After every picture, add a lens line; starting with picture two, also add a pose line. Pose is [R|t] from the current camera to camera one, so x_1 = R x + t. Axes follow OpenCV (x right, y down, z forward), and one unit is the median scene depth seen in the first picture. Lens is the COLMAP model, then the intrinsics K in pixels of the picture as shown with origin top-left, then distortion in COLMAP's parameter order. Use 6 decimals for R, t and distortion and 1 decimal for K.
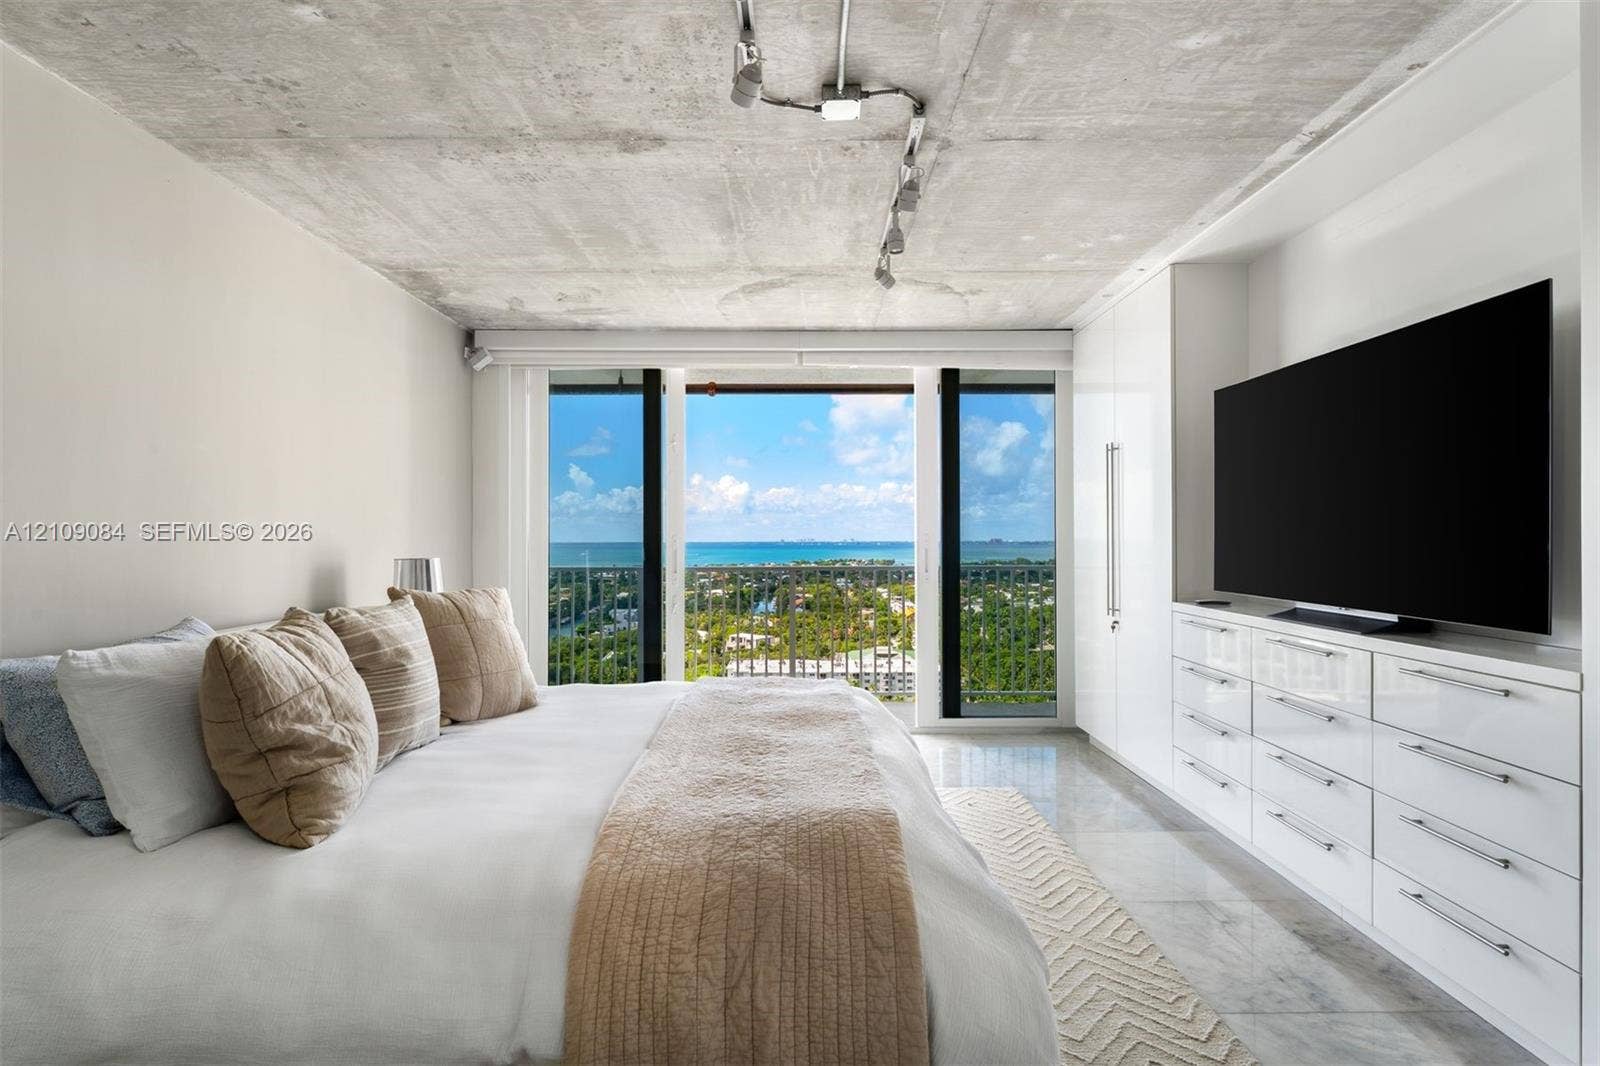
lens RADIAL K [[658.6, 0, 800.0], [0, 658.6, 533.0], [0, 0, 1]] dist [0.001001, 0.000096]
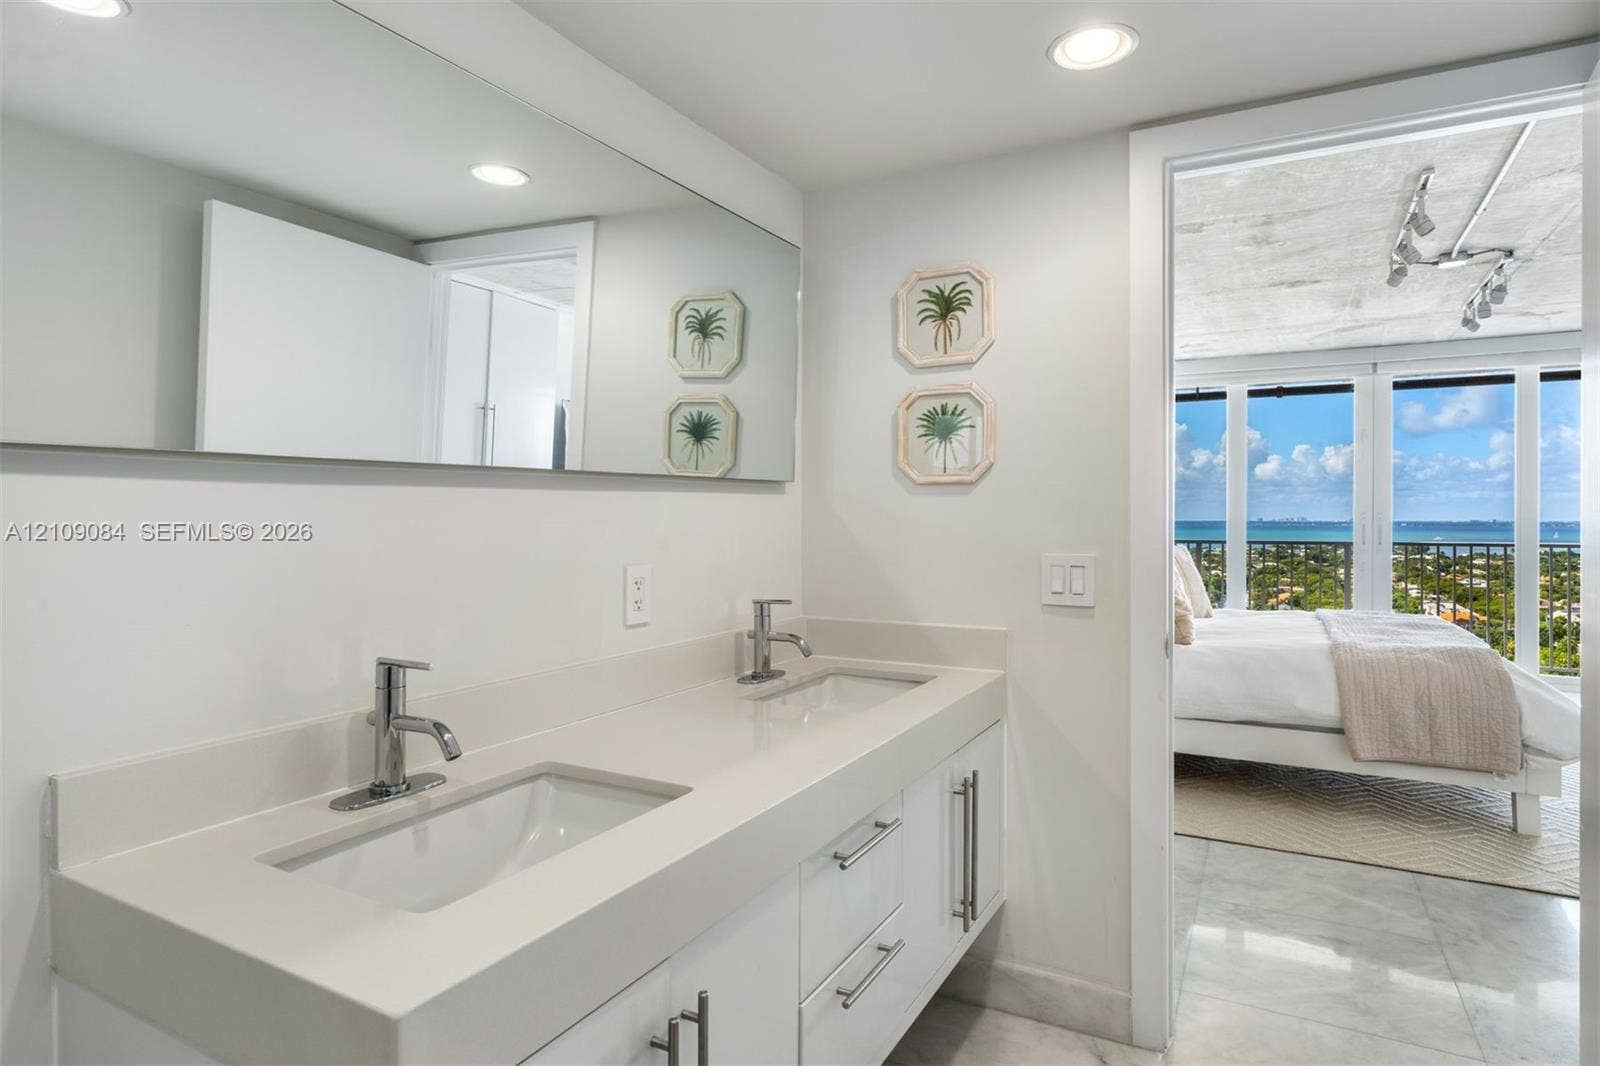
lens RADIAL K [[867.6, 0, 800.0], [0, 867.6, 533.0], [0, 0, 1]] dist [-0.033465, 0.000681]
pose [[0.888635, 0.003339, -0.458603, -0.433465], [0.002516, 0.999923, 0.012156, 0.033801], [0.458608, -0.011956, 0.888558, -1.754419]]
